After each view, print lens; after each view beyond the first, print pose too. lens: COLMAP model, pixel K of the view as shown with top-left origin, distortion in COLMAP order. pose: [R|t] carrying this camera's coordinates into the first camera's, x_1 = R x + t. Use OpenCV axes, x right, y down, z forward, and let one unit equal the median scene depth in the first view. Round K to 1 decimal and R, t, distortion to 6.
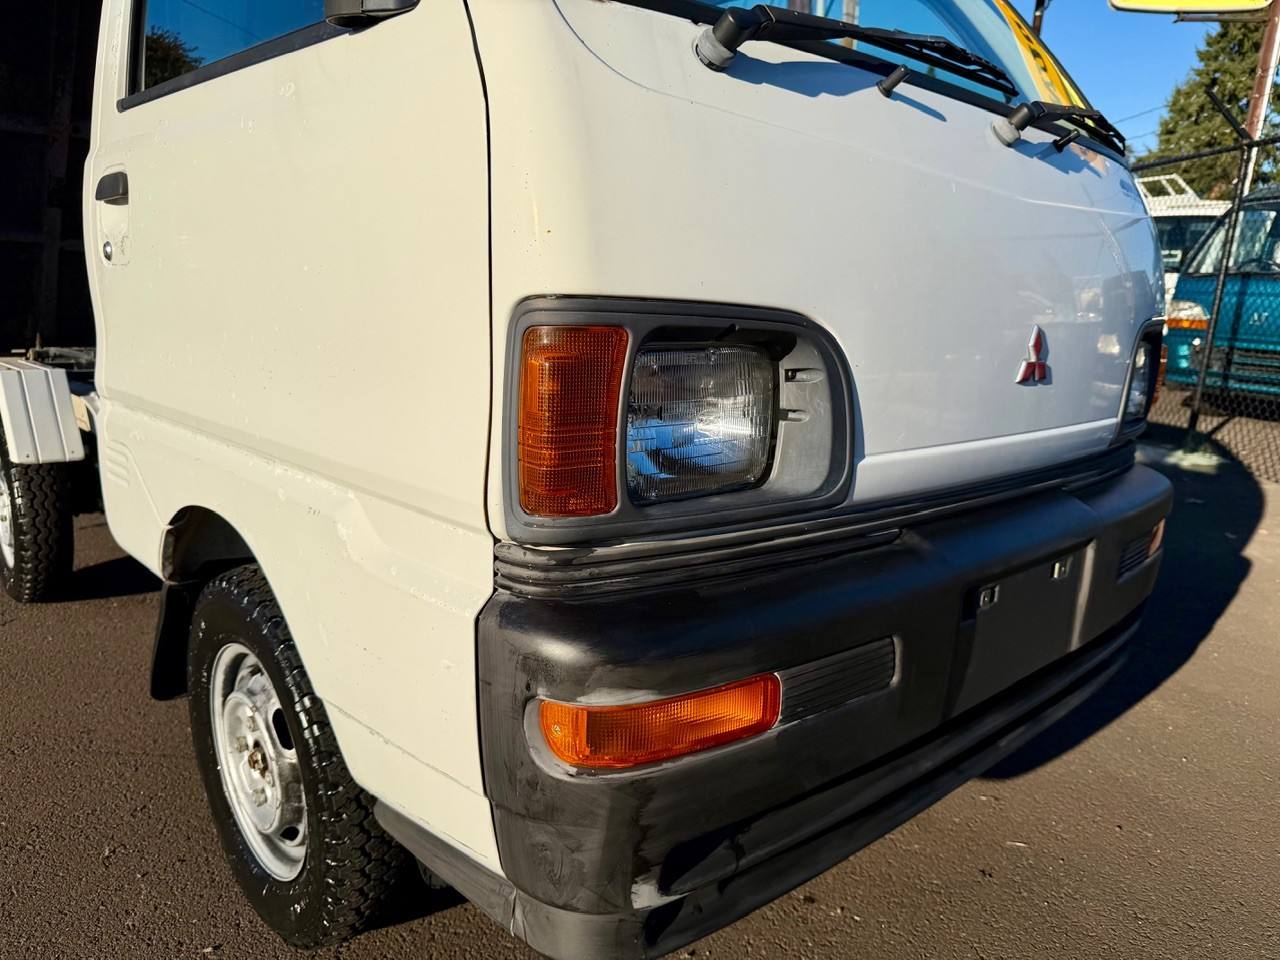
lens RADIAL K [[910.8, 0, 637.9], [0, 910.8, 491.6], [0, 0, 1]] dist [0.026300, -0.034729]
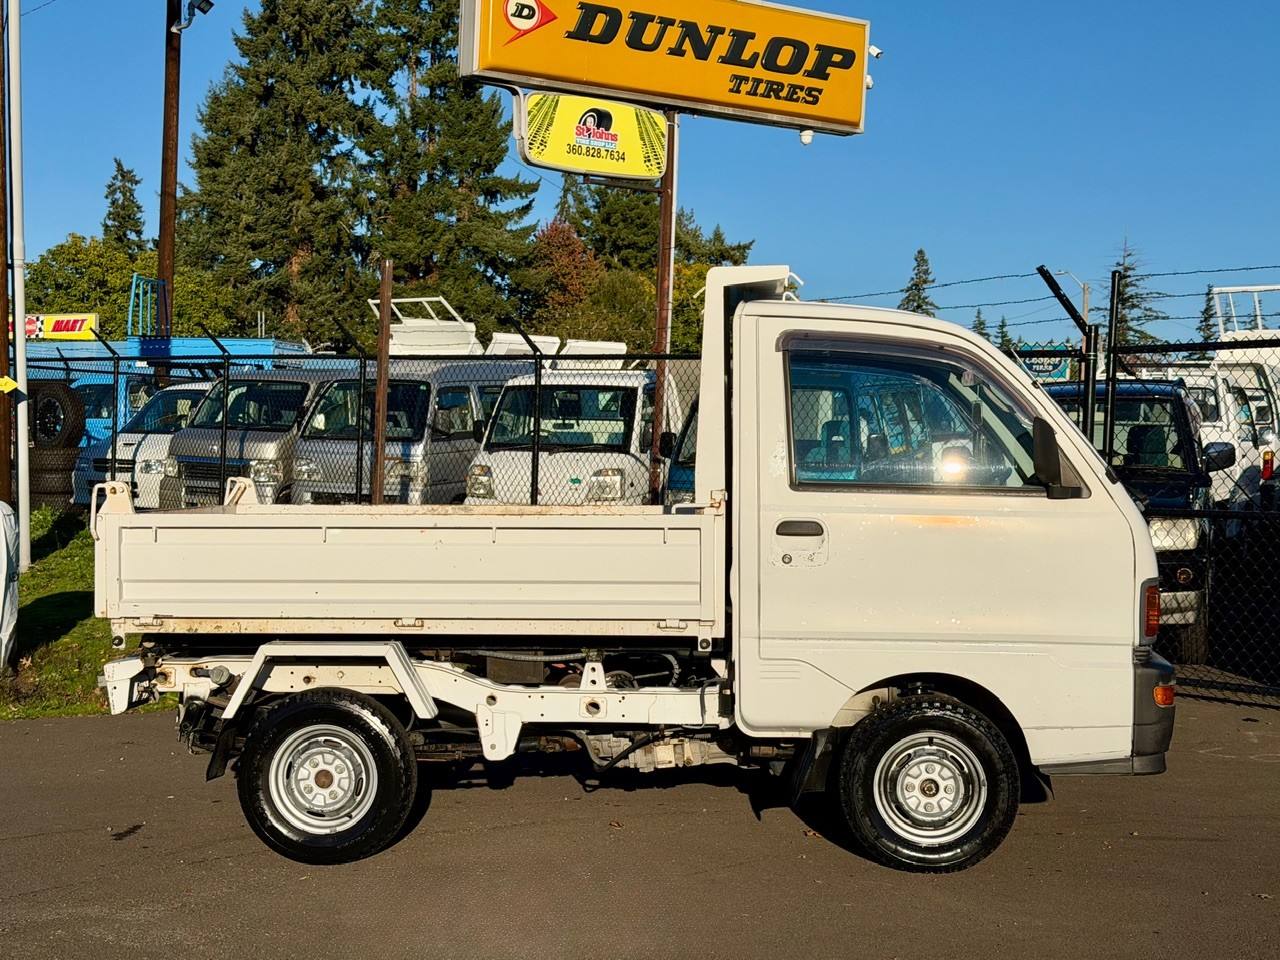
lens RADIAL K [[1820.7, 0, 627.5], [0, 1820.7, 489.5], [0, 0, 1]] dist [0.181612, 0.000000]
pose [[0.732839, -0.041062, 0.679162, -4.633943], [0.158886, 0.980908, -0.112137, -0.035623], [-0.661591, 0.190088, 0.725372, -2.167715]]
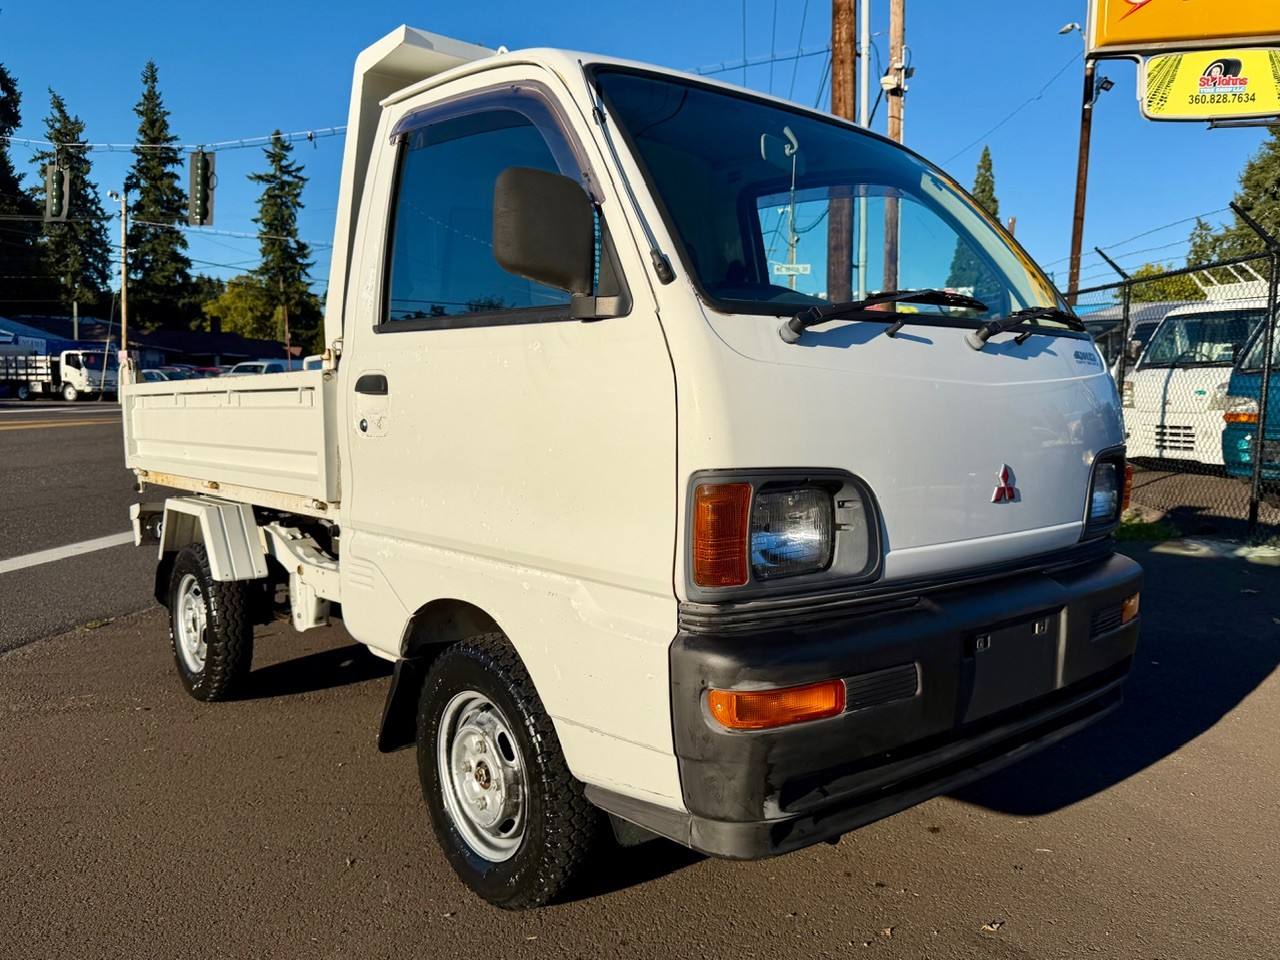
lens RADIAL K [[983.4, 0, 638.3], [0, 983.4, 485.3], [0, 0, 1]] dist [0.041976, -0.057560]
pose [[0.998196, -0.032889, -0.050223, -0.096007], [0.026411, 0.991856, -0.124595, 0.046586], [0.053912, 0.123044, 0.990936, -0.691407]]
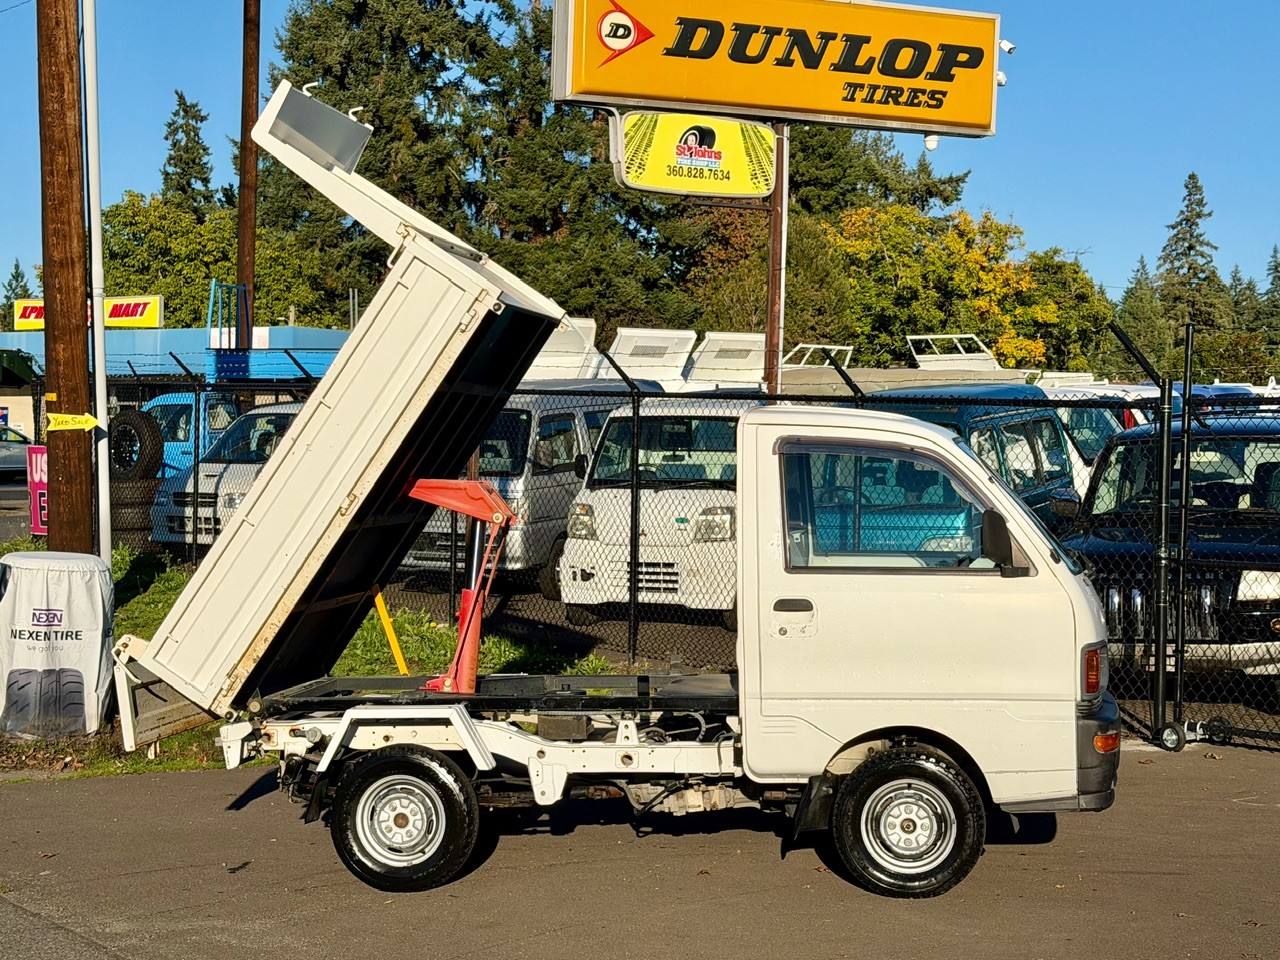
lens RADIAL K [[2341.6, 0, 653.7], [0, 2341.6, 469.1], [0, 0, 1]] dist [0.175155, 0.000000]
pose [[0.778878, -0.046822, 0.625425, -6.044244], [0.163806, 0.977783, -0.130796, 0.071064], [-0.605406, 0.204323, 0.769244, -4.591090]]
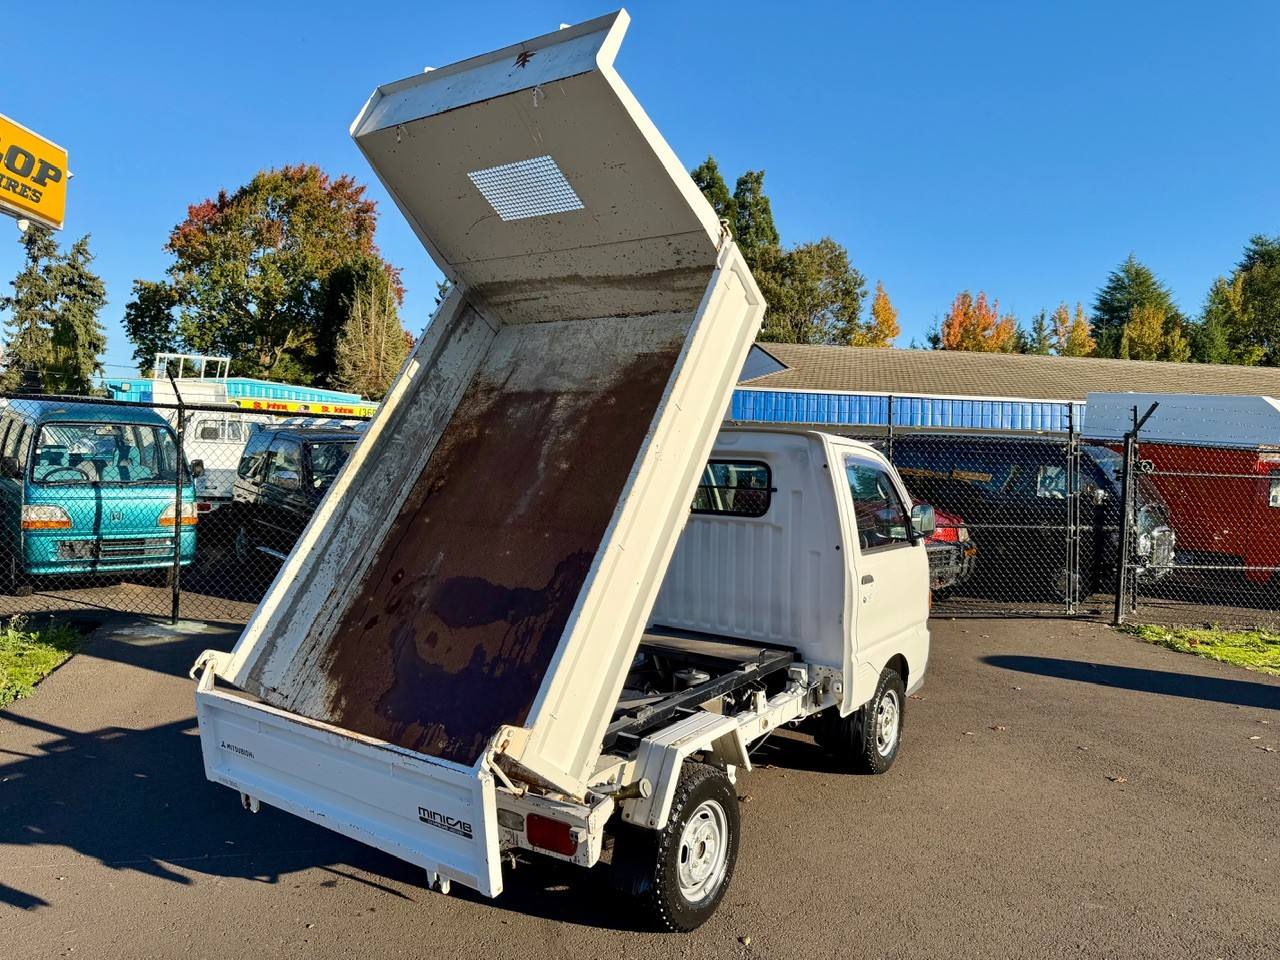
lens RADIAL K [[910.8, 0, 634.3], [0, 910.8, 471.6], [0, 0, 1]] dist [0.026300, -0.034729]
pose [[-0.217211, -0.061353, 0.974195, -4.437582], [0.169665, 0.980458, 0.099576, -1.523012], [-0.961266, 0.186916, -0.202557, 3.180583]]
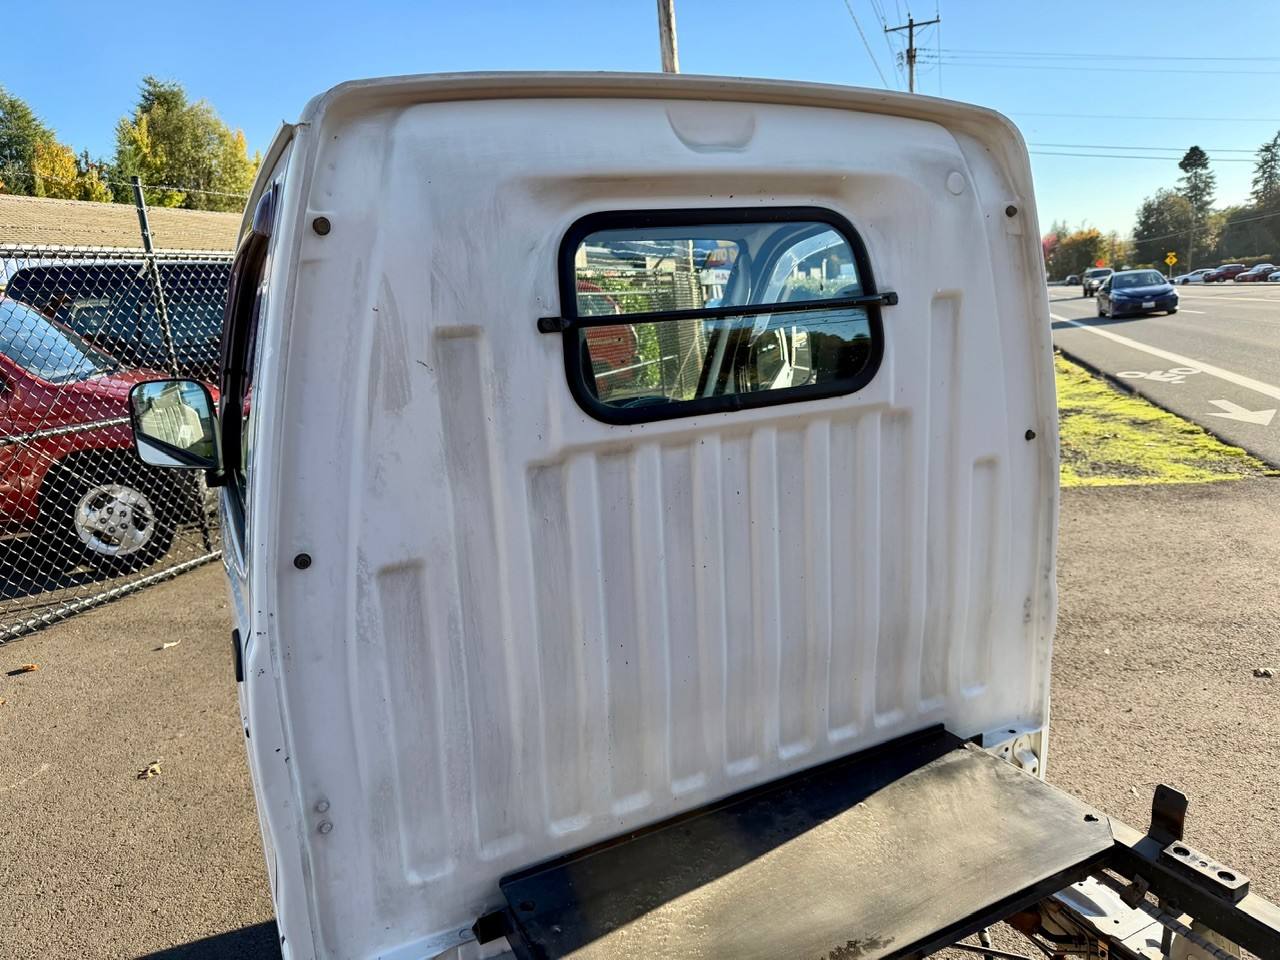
lens RADIAL K [[910.8, 0, 648.4], [0, 910.8, 480.1], [0, 0, 1]] dist [0.026300, -0.034729]
pose [[-0.966475, -0.031864, 0.254776, -0.608061], [0.075886, 0.912494, 0.401990, -1.241586], [-0.245291, 0.407847, -0.879484, 3.094457]]
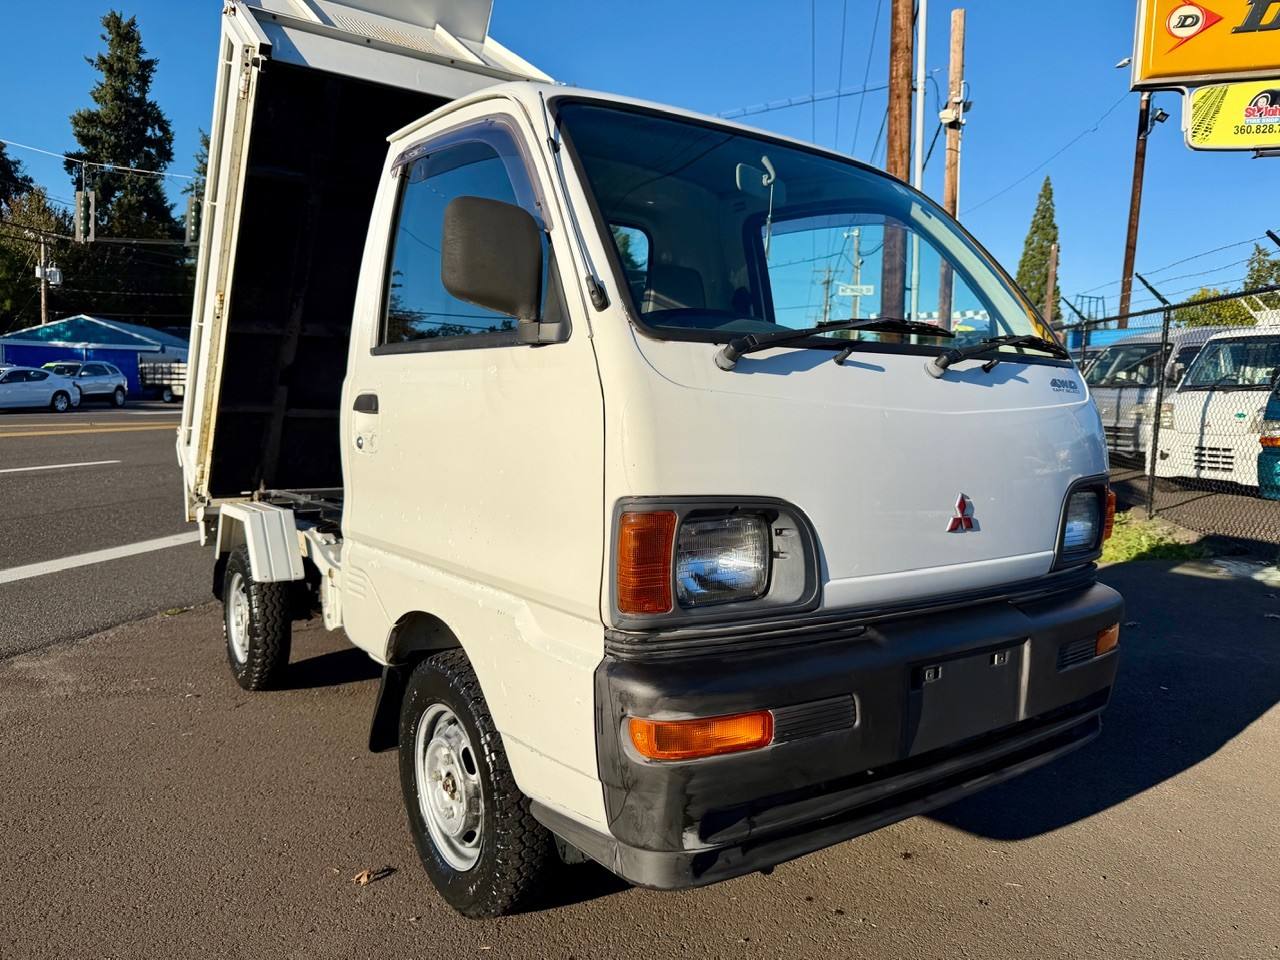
lens RADIAL K [[910.8, 0, 643.0], [0, 910.8, 484.4], [0, 0, 1]] dist [0.026300, -0.034729]
pose [[0.991961, -0.013678, -0.125799, 0.106444], [-0.003135, 0.991179, -0.132491, 0.007281], [0.126502, 0.131820, 0.983169, -0.577728]]
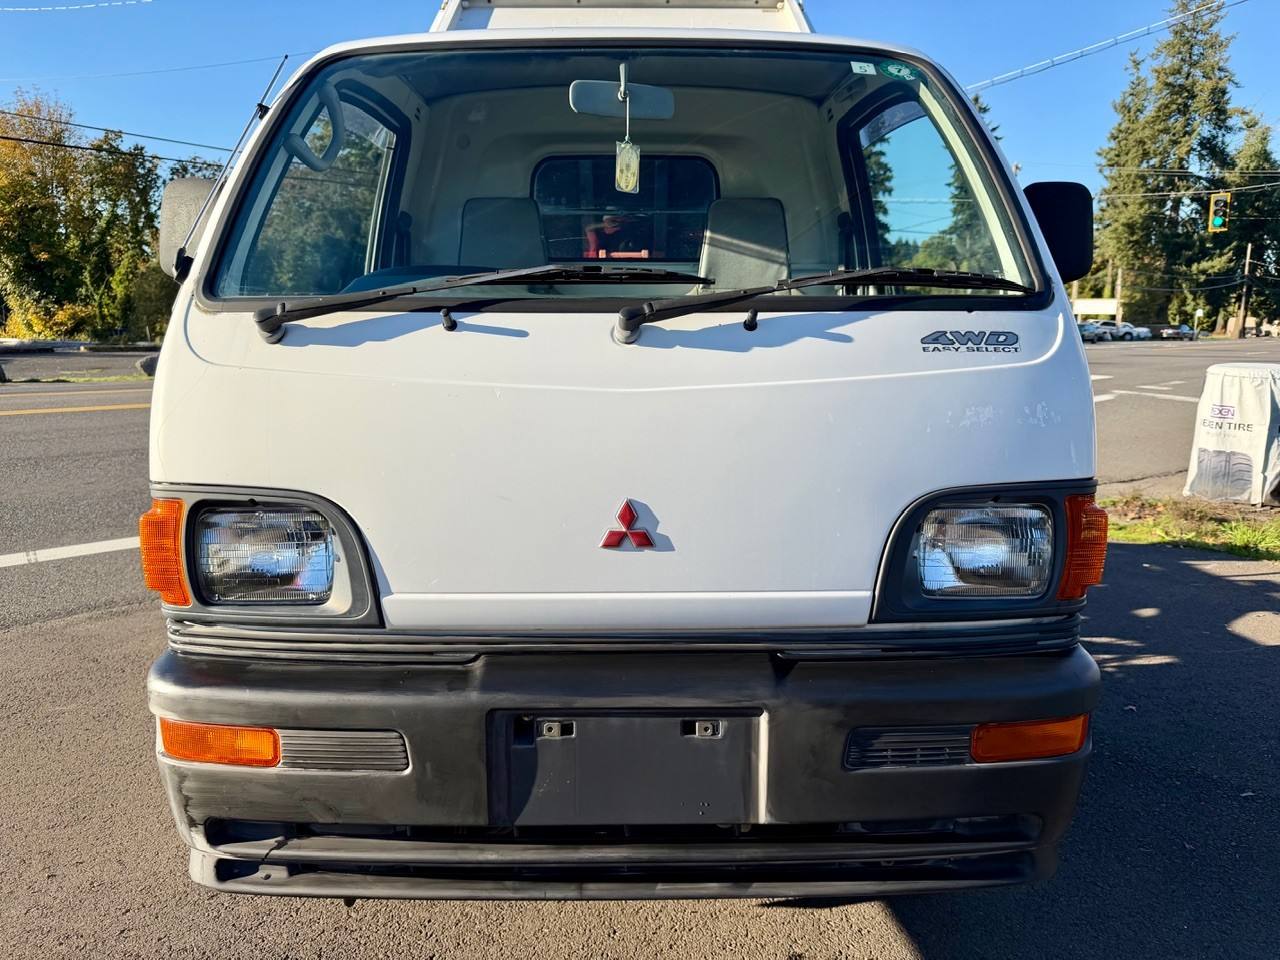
lens RADIAL K [[910.8, 0, 627.9], [0, 910.8, 473.1], [0, 0, 1]] dist [0.026300, -0.034729]
pose [[0.741027, 0.048766, -0.669702, 1.219491], [-0.108967, 0.992873, -0.048274, -0.161917], [0.662575, 0.108747, 0.741059, 0.168936]]
